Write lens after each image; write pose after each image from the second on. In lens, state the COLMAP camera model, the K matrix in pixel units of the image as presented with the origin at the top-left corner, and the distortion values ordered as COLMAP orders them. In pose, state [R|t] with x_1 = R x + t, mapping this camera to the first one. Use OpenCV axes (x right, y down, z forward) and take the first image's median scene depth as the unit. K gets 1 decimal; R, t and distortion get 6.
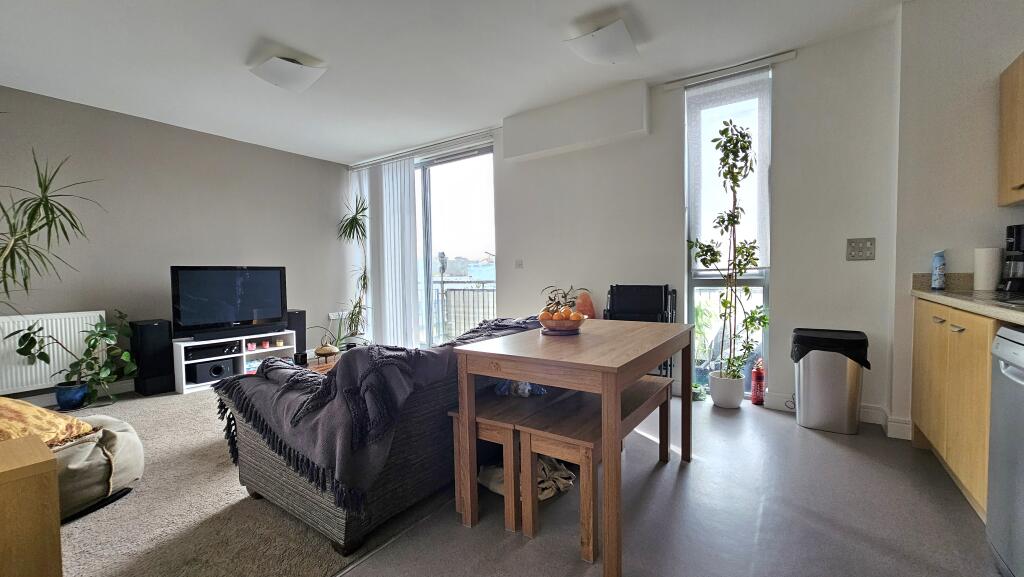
lens RADIAL K [[417.0, 0, 514.7], [0, 417.0, 287.4], [0, 0, 1]] dist [0.000518, -0.000115]
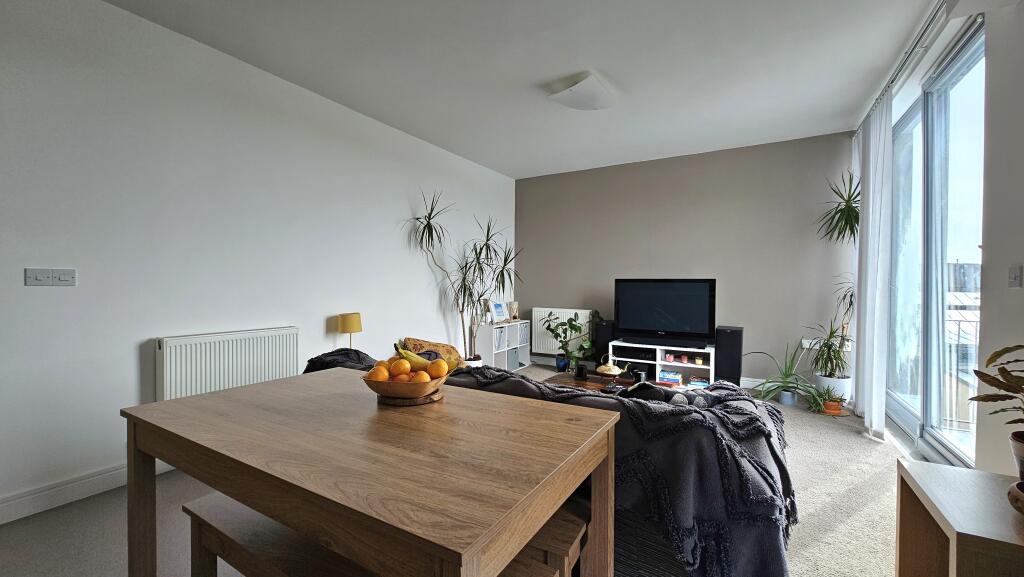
lens RADIAL K [[417.0, 0, 511.2], [0, 417.0, 289.2], [0, 0, 1]] dist [0.000518, -0.000115]
pose [[0.056963, 0.026461, -0.998026, 0.369384], [-0.040275, 0.998896, 0.024185, -0.034698], [0.997564, 0.038818, 0.057966, 0.577498]]
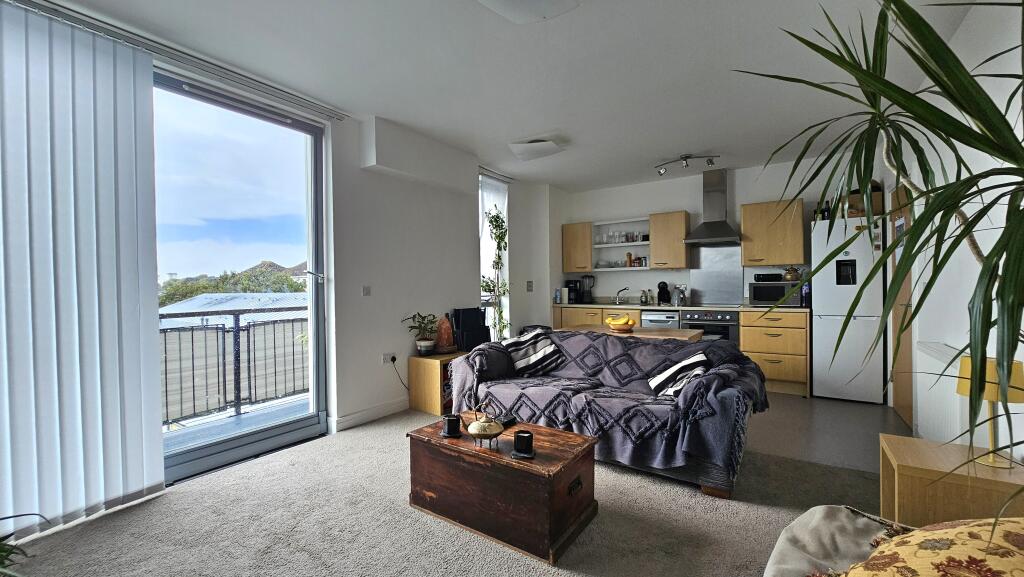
lens RADIAL K [[417.0, 0, 505.3], [0, 417.0, 291.7], [0, 0, 1]] dist [0.000518, -0.000115]
pose [[0.015615, 0.014233, 0.999777, -0.914081], [0.040503, 0.999069, -0.014855, -0.025051], [-0.999057, 0.040726, 0.015024, 0.771789]]
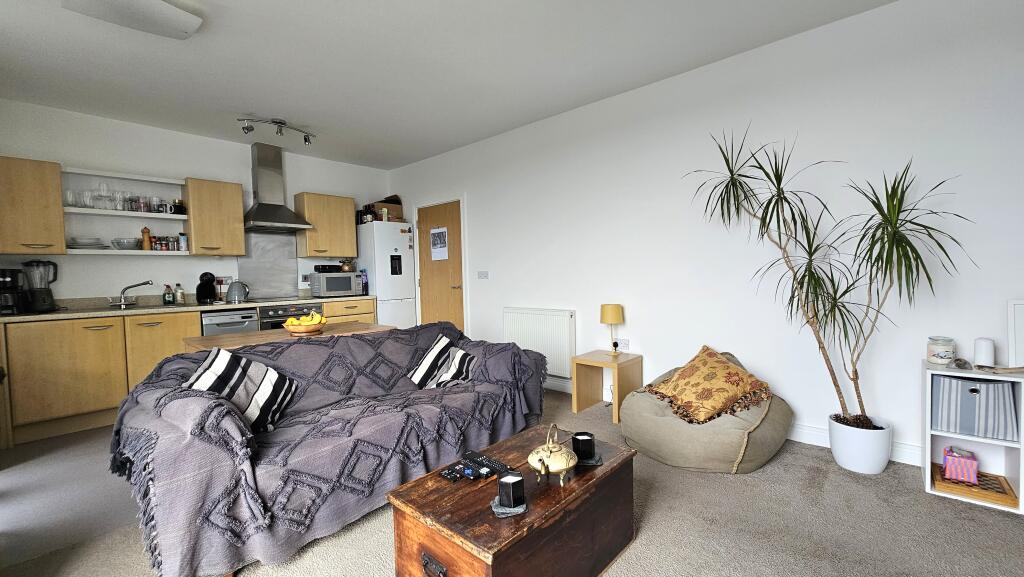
lens RADIAL K [[417.0, 0, 508.3], [0, 417.0, 292.7], [0, 0, 1]] dist [0.000518, -0.000115]
pose [[-0.987100, 0.042927, 0.154243, -0.404992], [0.054461, 0.995964, 0.071349, -0.041642], [-0.150558, 0.078828, -0.985453, 1.185317]]
